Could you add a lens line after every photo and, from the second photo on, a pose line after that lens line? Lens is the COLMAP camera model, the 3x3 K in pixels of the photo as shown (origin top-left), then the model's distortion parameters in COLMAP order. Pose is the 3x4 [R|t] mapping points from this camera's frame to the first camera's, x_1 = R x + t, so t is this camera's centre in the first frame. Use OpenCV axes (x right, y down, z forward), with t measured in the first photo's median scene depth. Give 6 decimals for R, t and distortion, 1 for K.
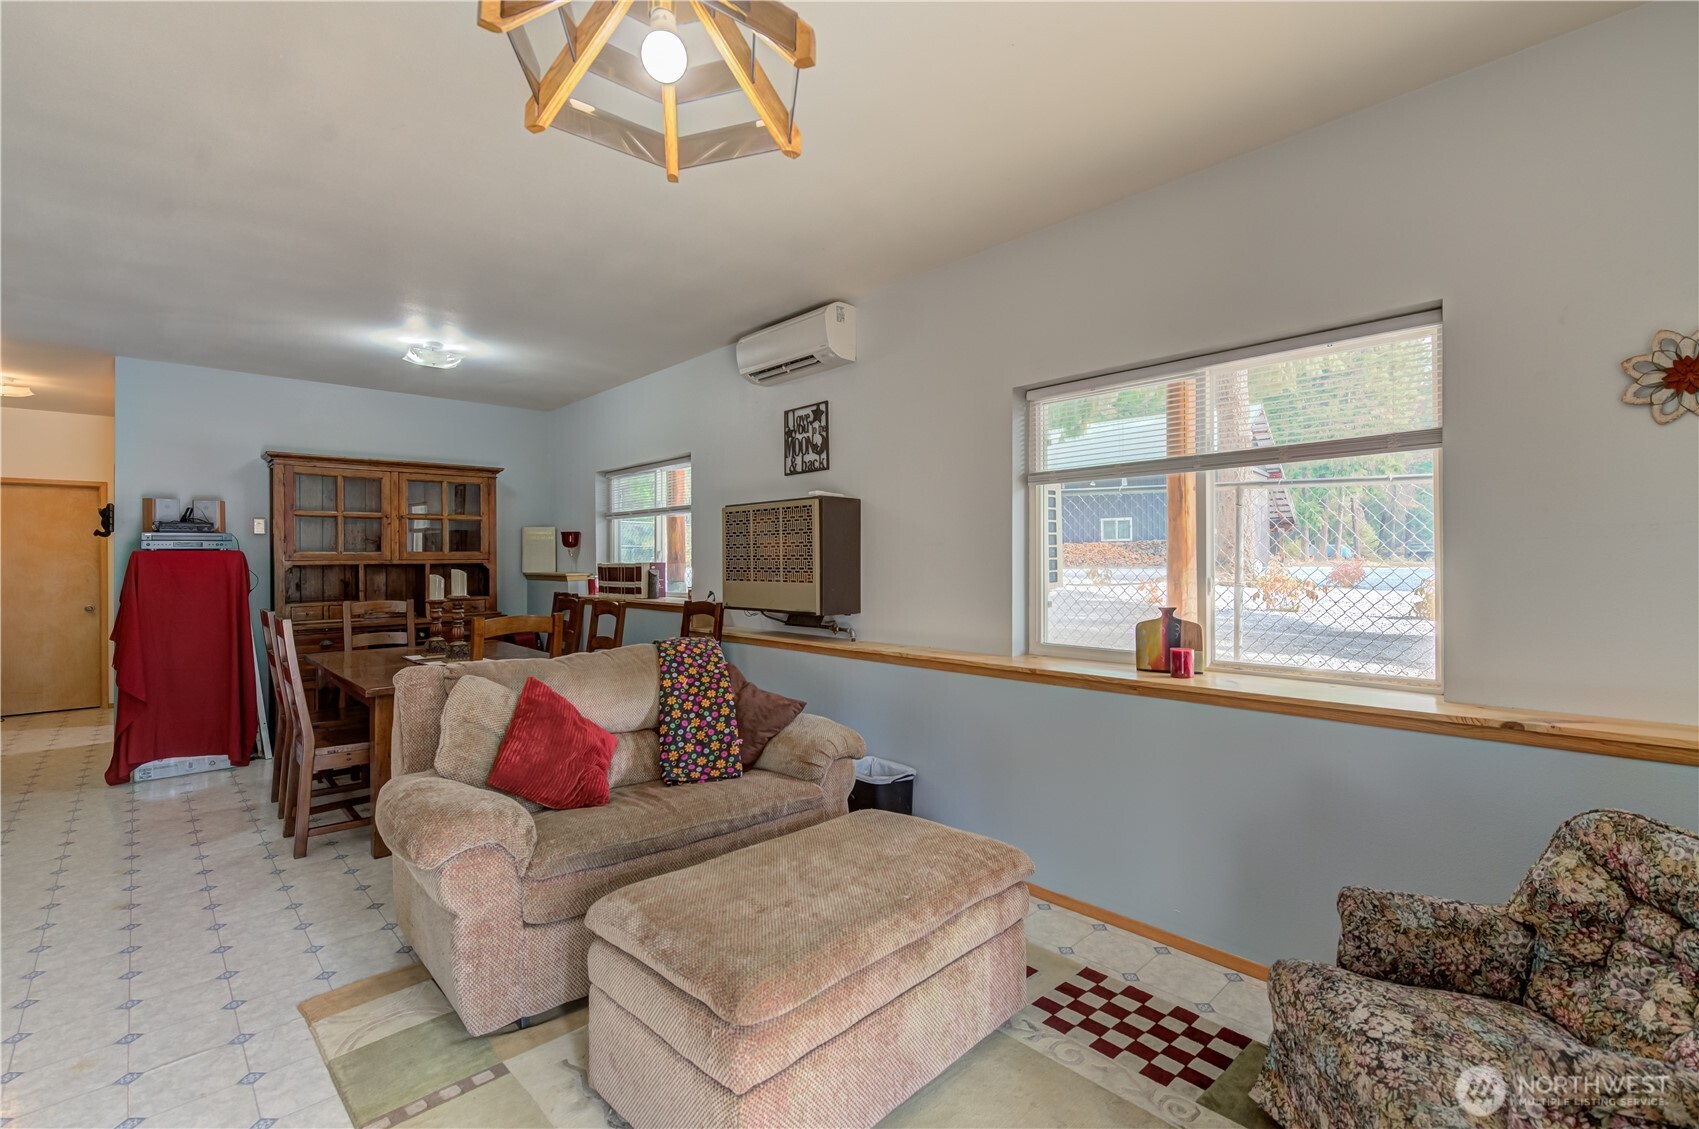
lens RADIAL K [[776.9, 0, 840.5], [0, 776.9, 557.9], [0, 0, 1]] dist [-0.001048, 0.000893]
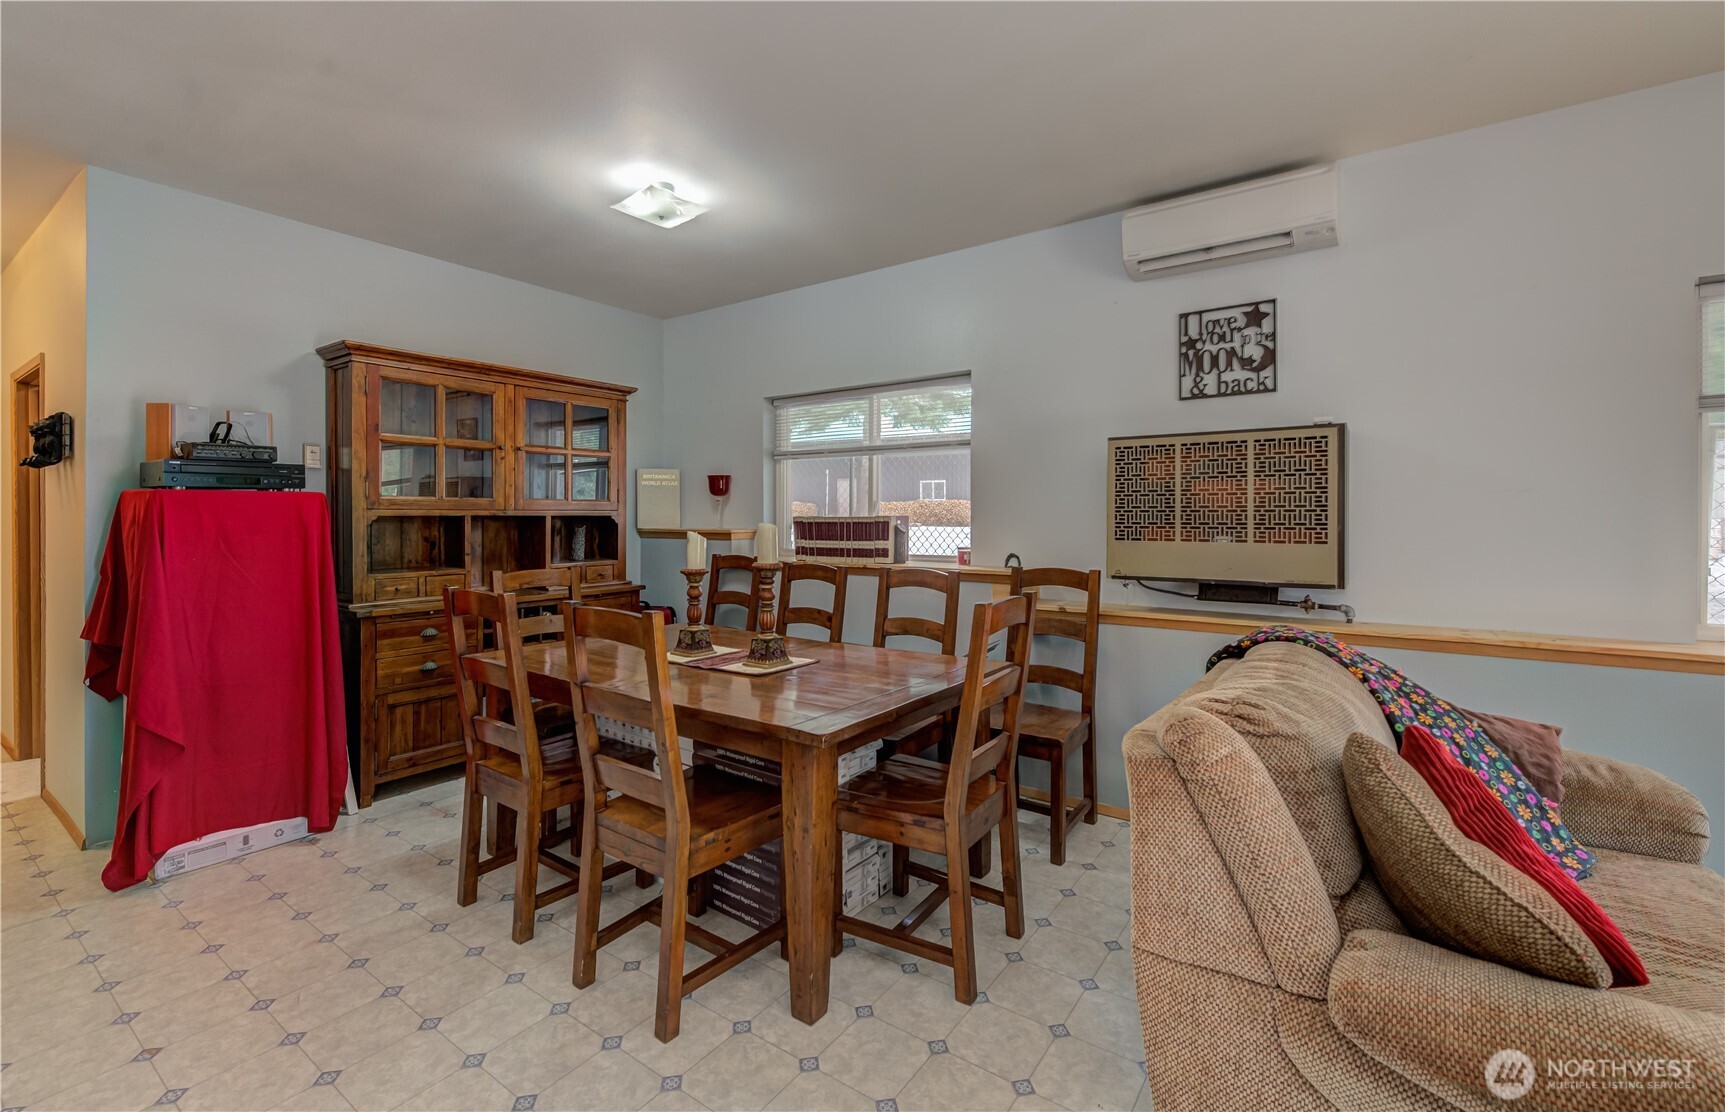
lens RADIAL K [[768.0, 0, 891.4], [0, 768.0, 525.7], [0, 0, 1]] dist [-0.001746, -0.001154]
pose [[0.979114, 0.003169, 0.203287, -0.486580], [-0.006116, 0.999885, 0.013873, 0.006745], [-0.203220, -0.014827, 0.979021, 0.323275]]
